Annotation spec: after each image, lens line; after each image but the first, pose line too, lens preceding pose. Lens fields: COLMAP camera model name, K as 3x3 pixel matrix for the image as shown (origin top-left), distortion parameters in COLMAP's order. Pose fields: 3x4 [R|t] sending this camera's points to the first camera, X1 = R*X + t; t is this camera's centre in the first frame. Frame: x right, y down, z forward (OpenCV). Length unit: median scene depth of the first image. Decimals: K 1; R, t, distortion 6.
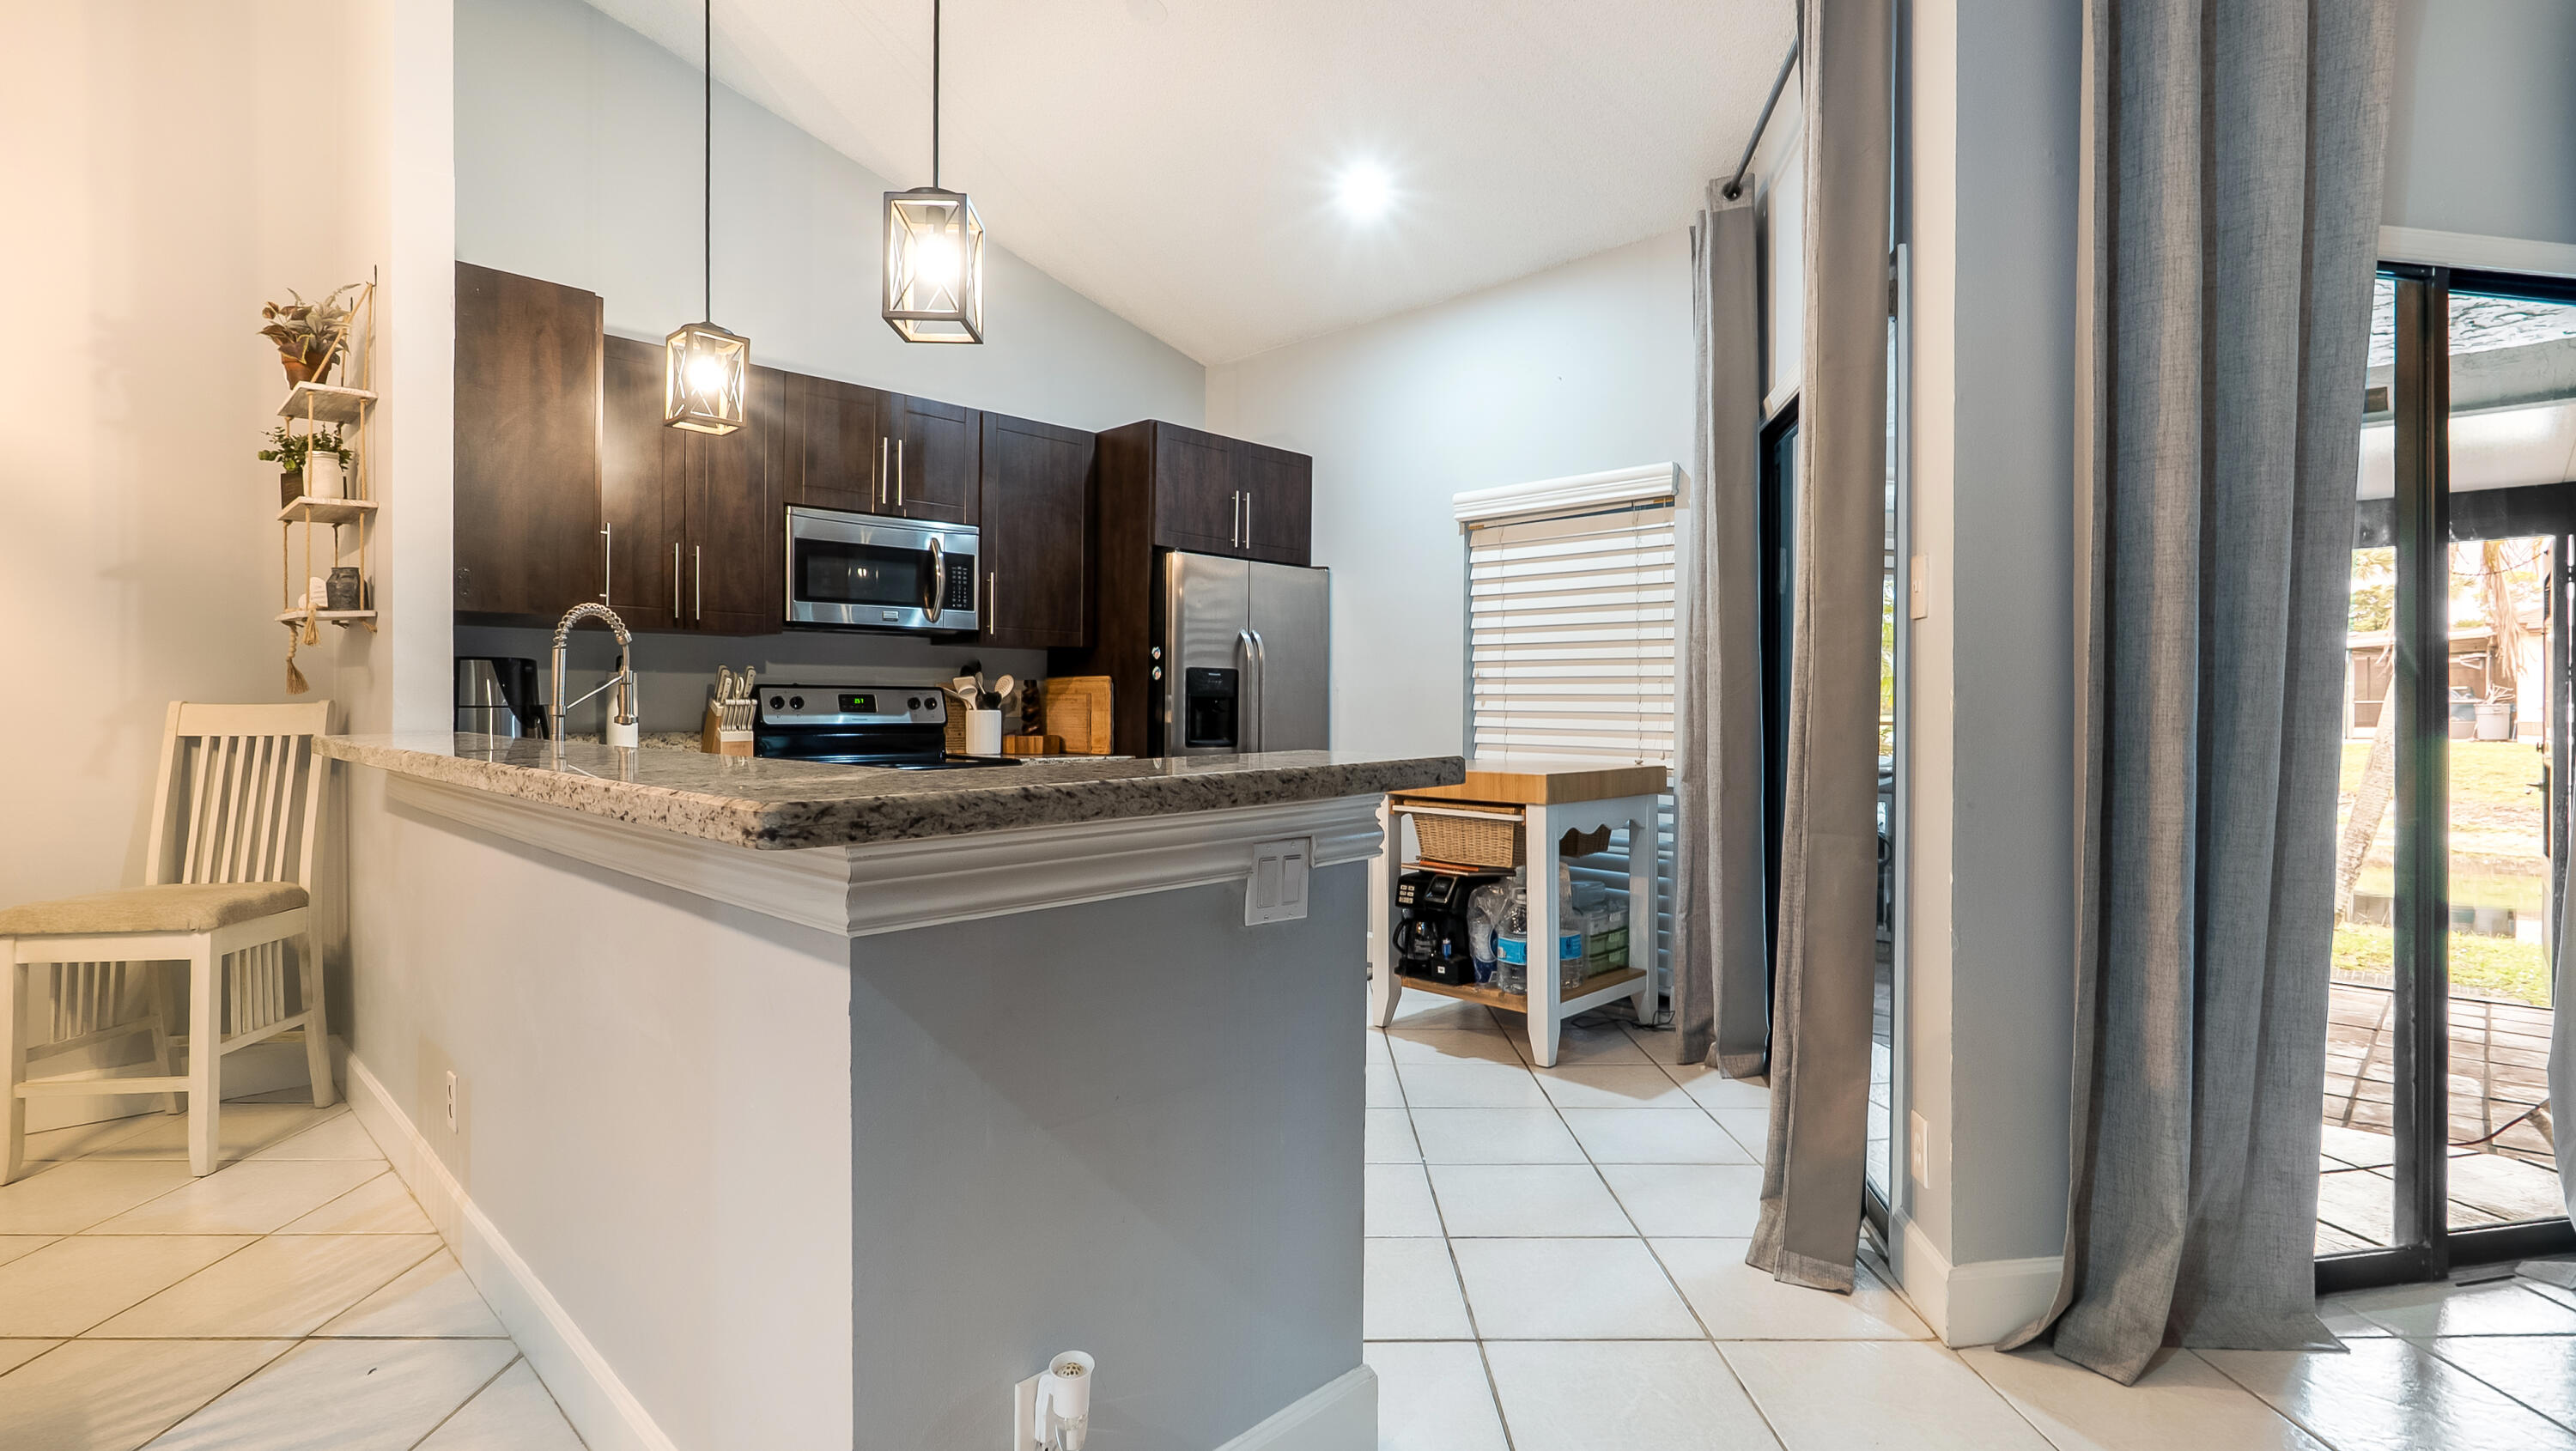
lens RADIAL K [[1192.9, 0, 1285.6], [0, 1192.9, 712.3], [0, 0, 1]] dist [-0.004055, -0.000033]
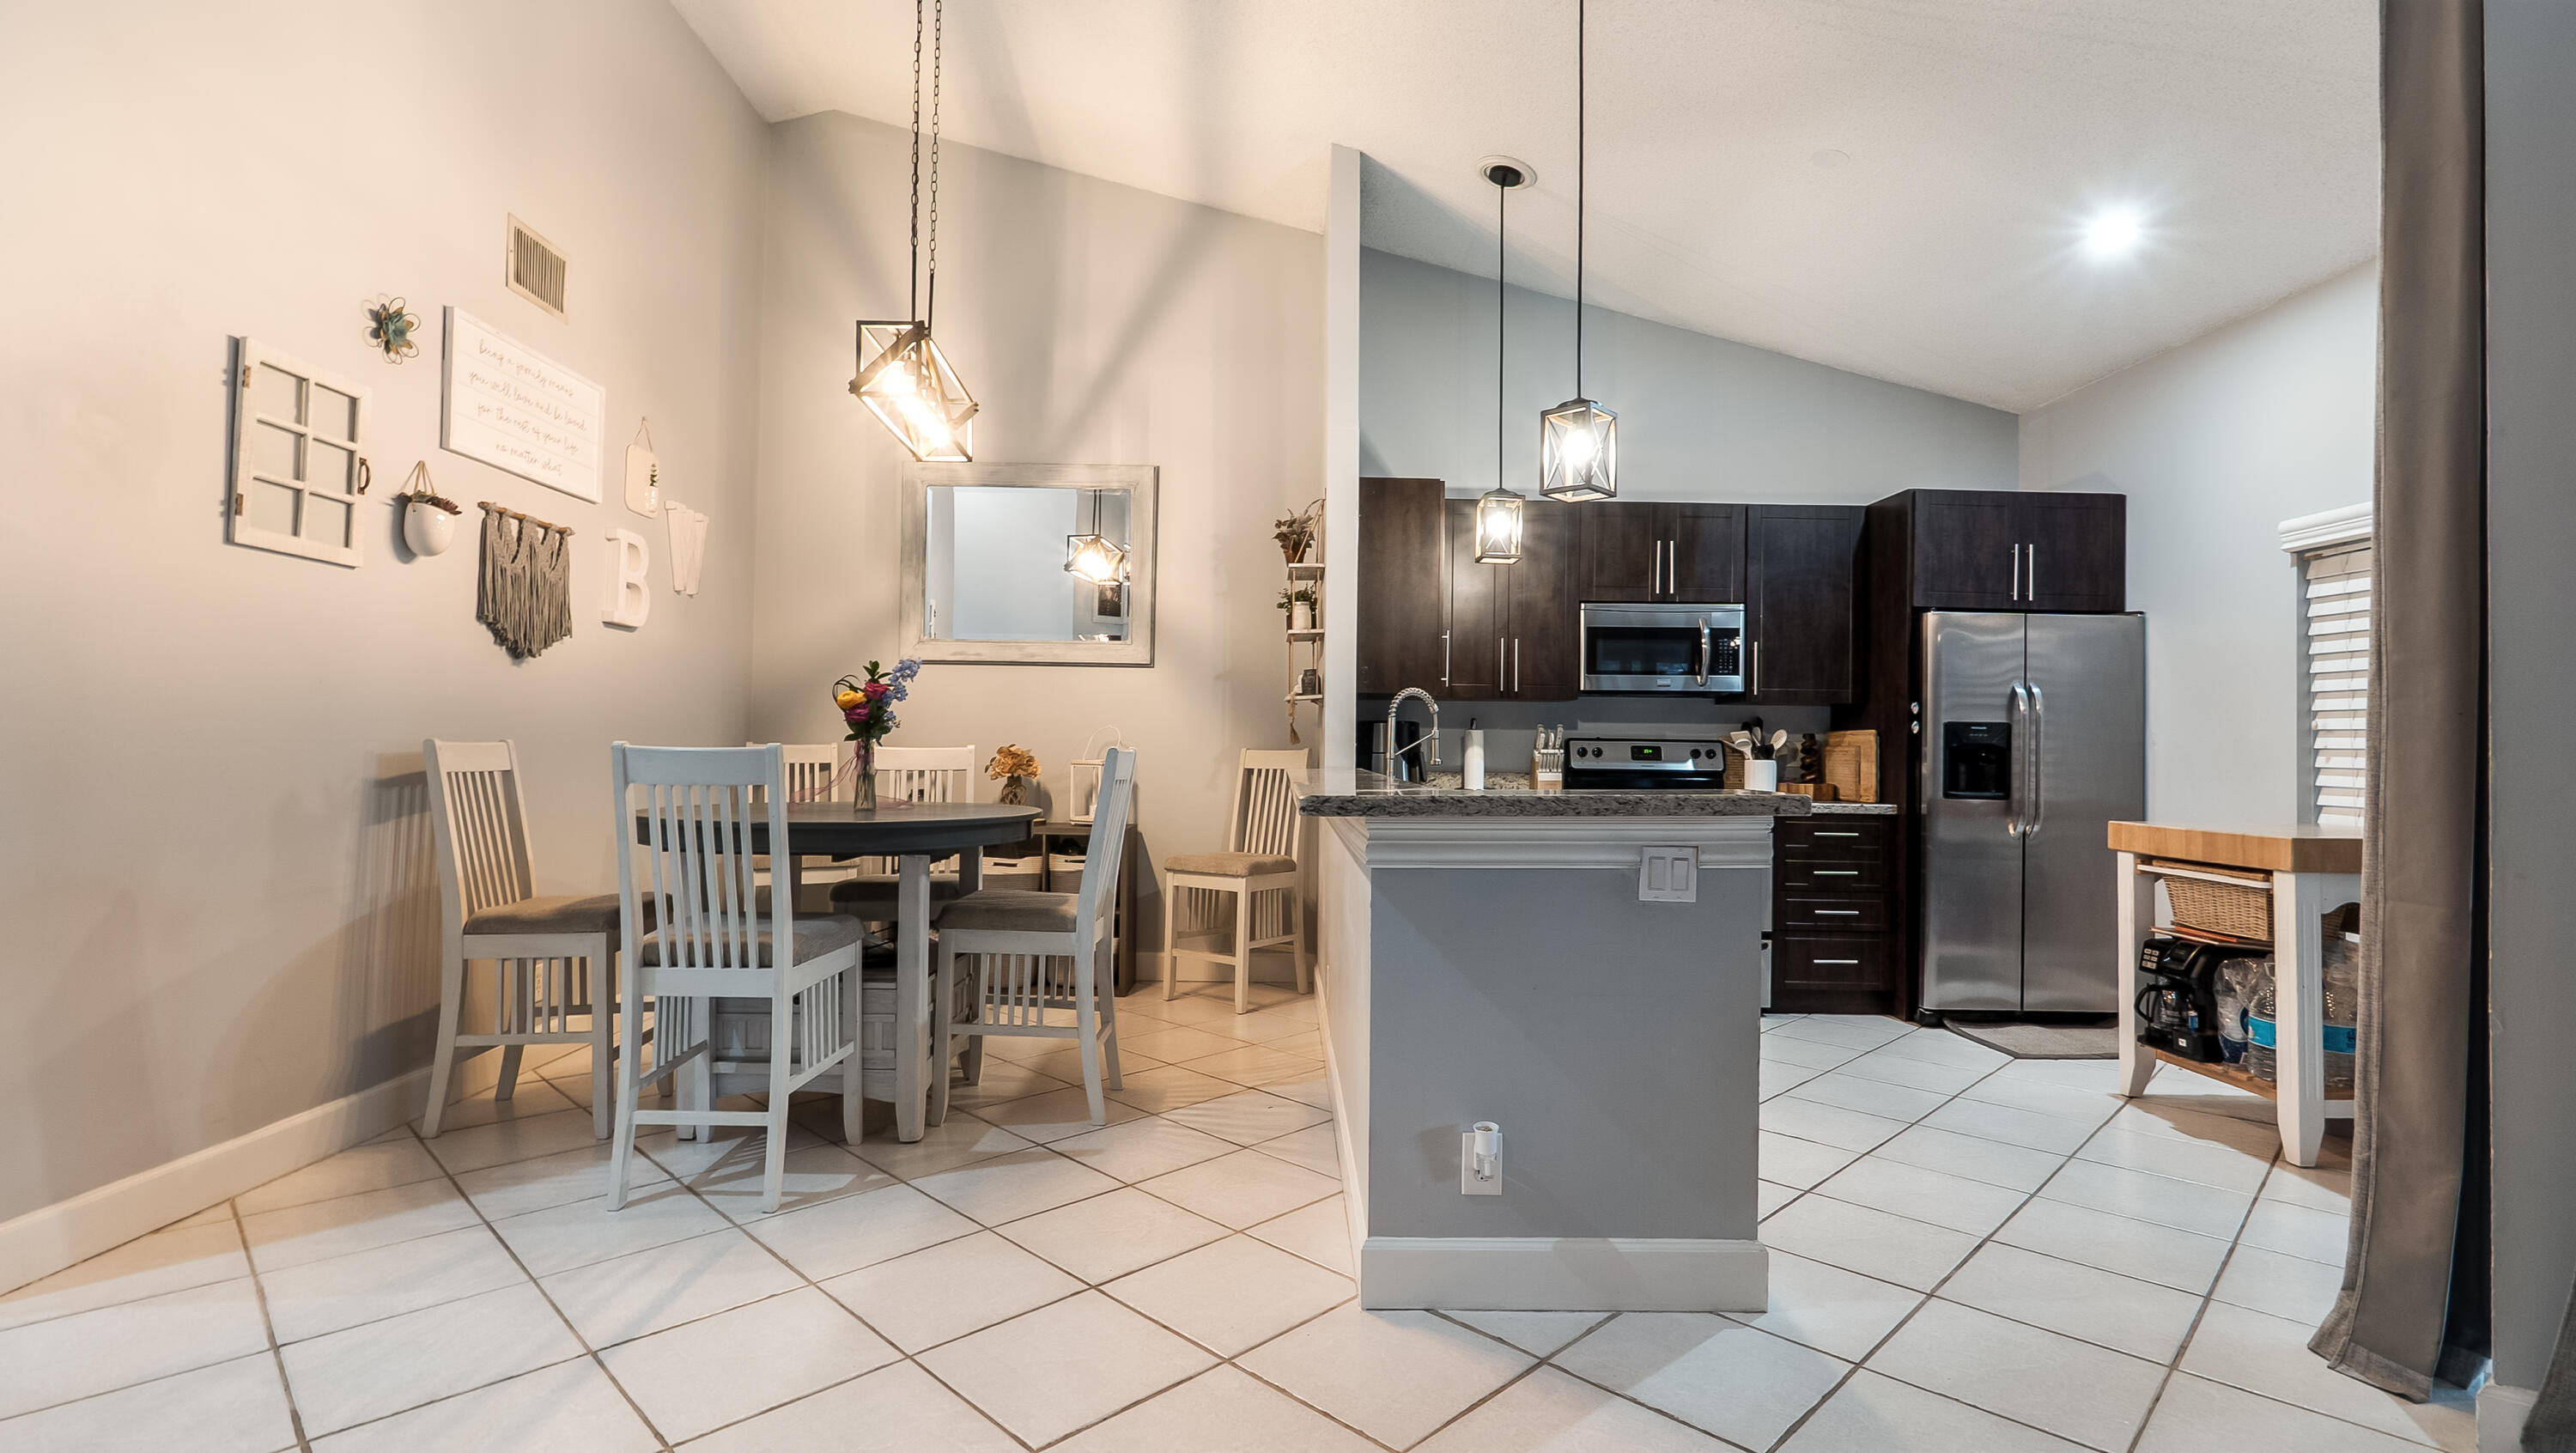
lens RADIAL K [[1184.2, 0, 1299.6], [0, 1184.2, 726.8], [0, 0, 1]] dist [-0.004701, -0.000585]
pose [[0.713016, -0.006426, -0.701119, 0.270691], [-0.014670, 0.999602, -0.024081, 0.000093], [0.700995, 0.027456, 0.712638, -0.145719]]
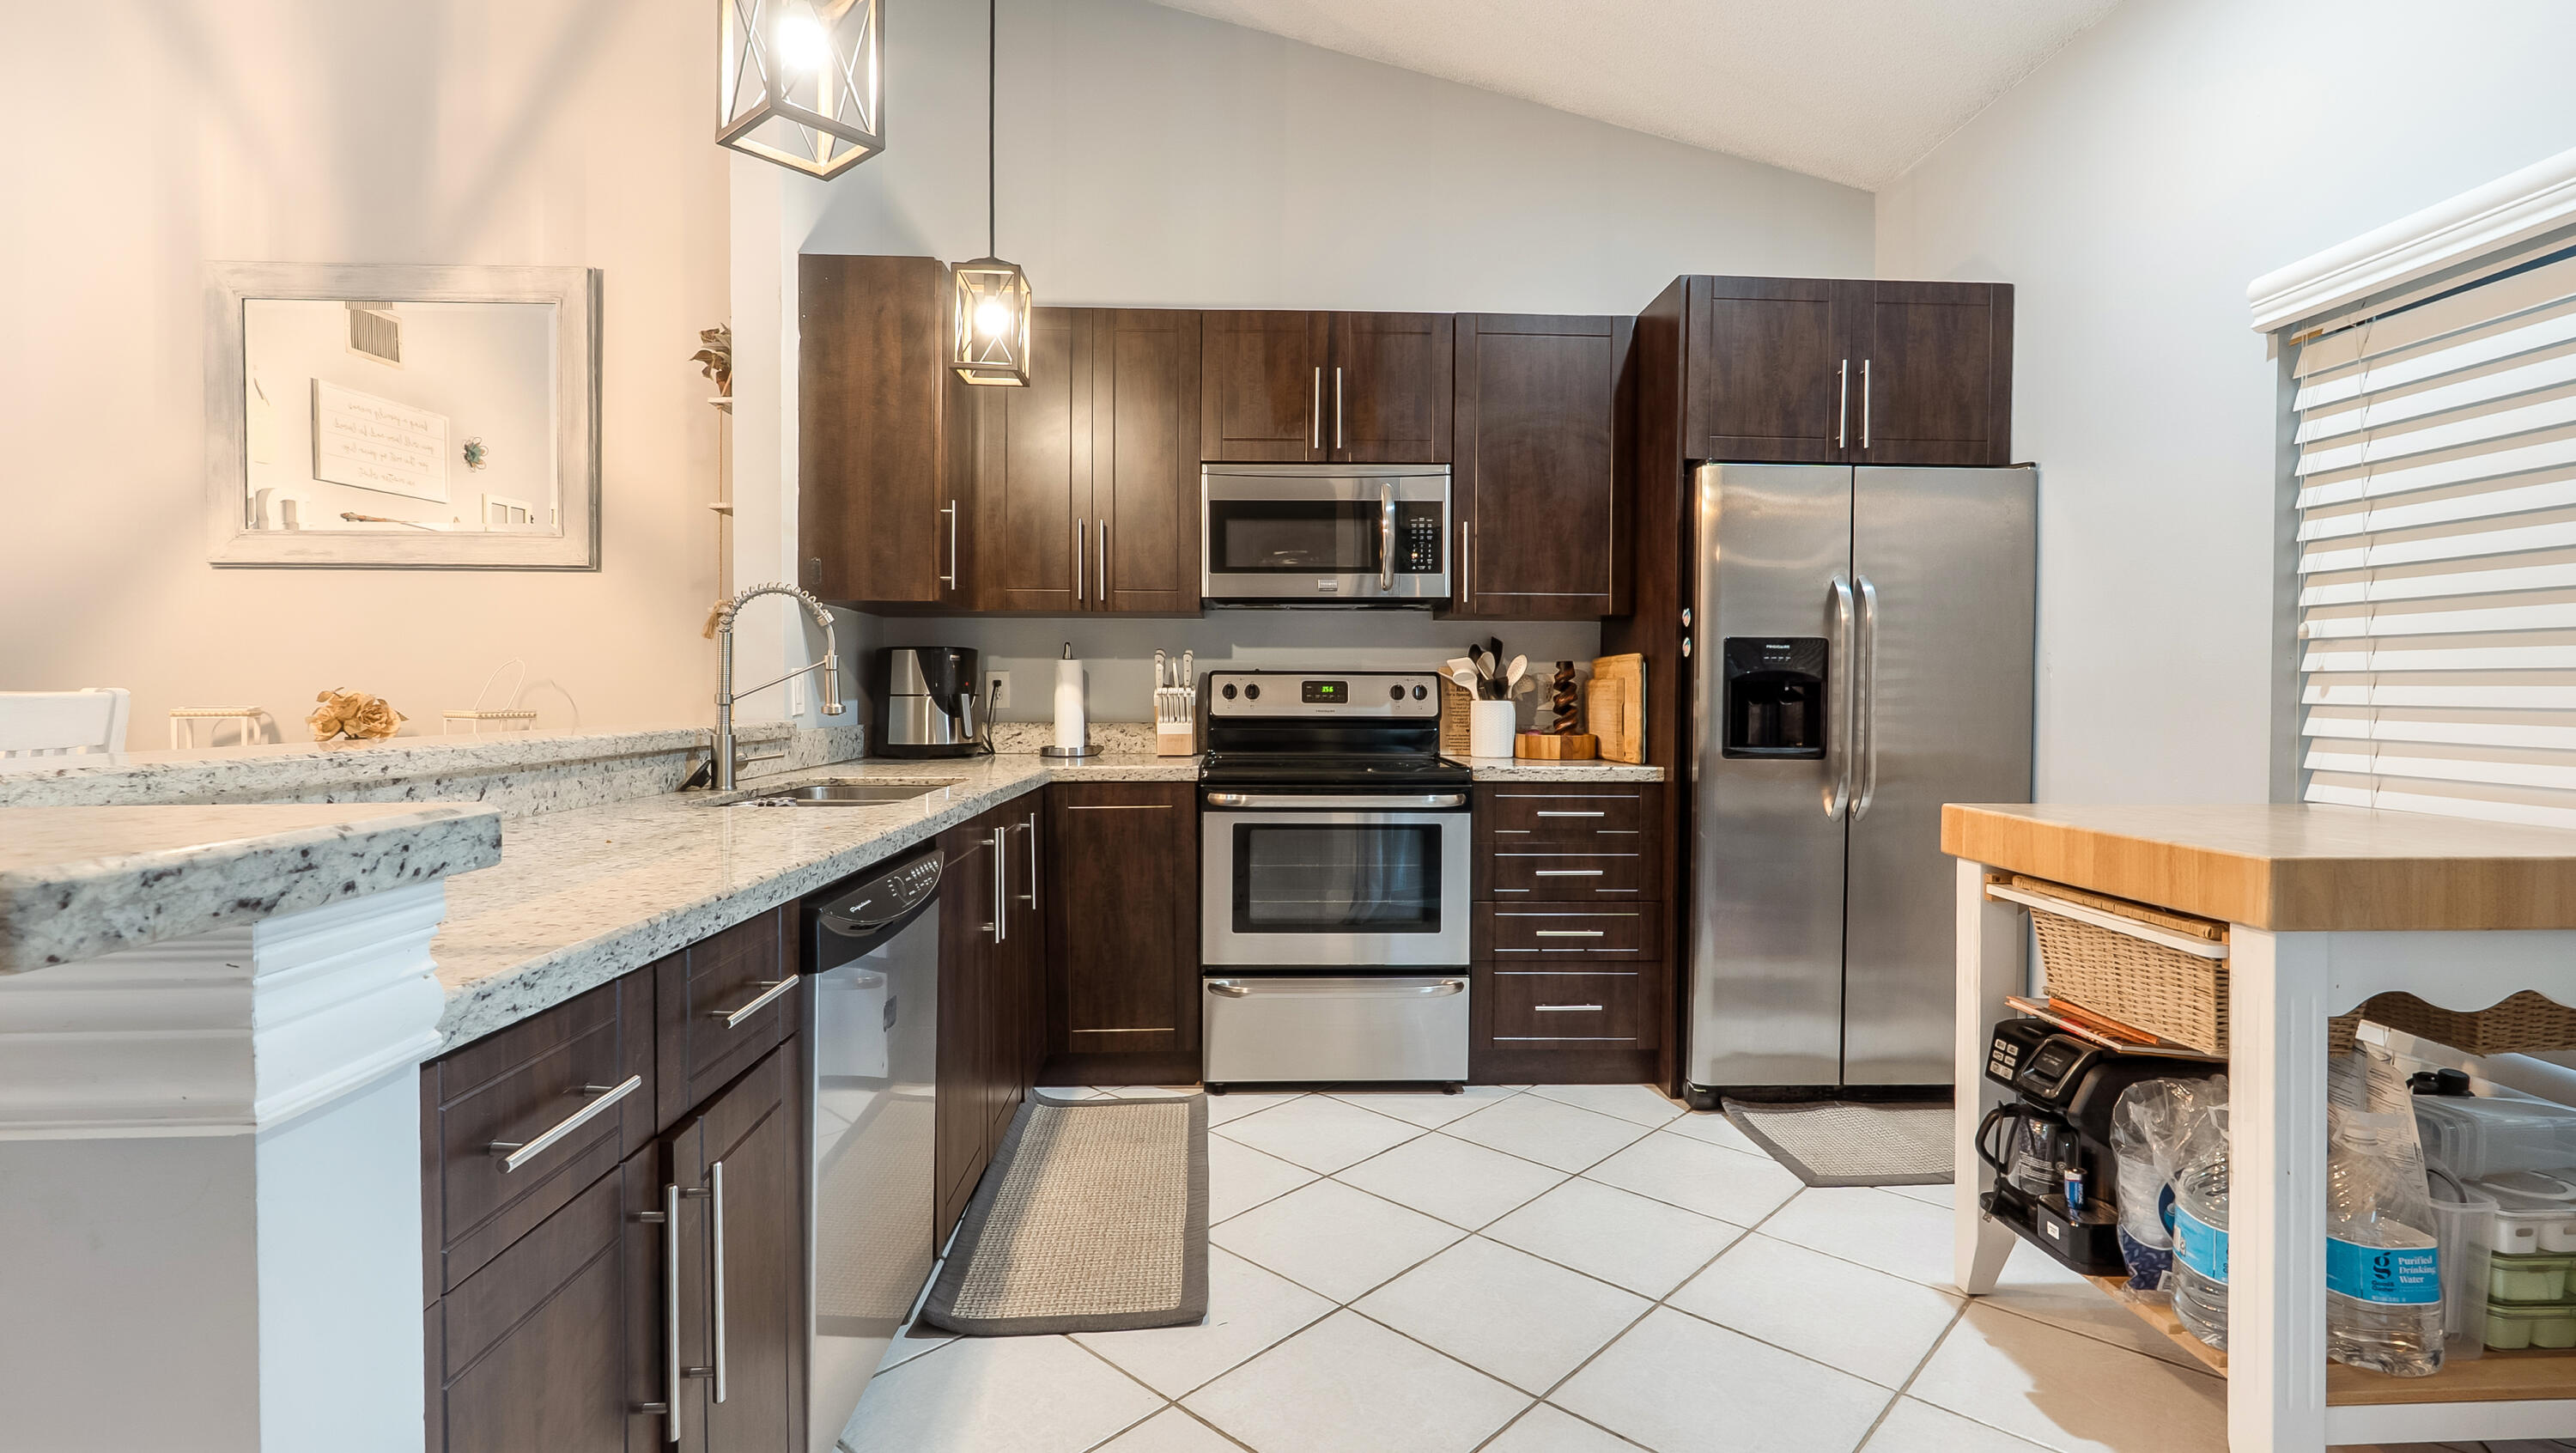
lens RADIAL K [[1184.2, 0, 1301.5], [0, 1184.2, 716.4], [0, 0, 1]] dist [-0.004701, -0.000585]
pose [[0.730999, 0.012486, -0.682264, 0.219828], [-0.004681, 0.999901, 0.013284, -0.001512], [0.682362, -0.006517, 0.730985, 0.406354]]
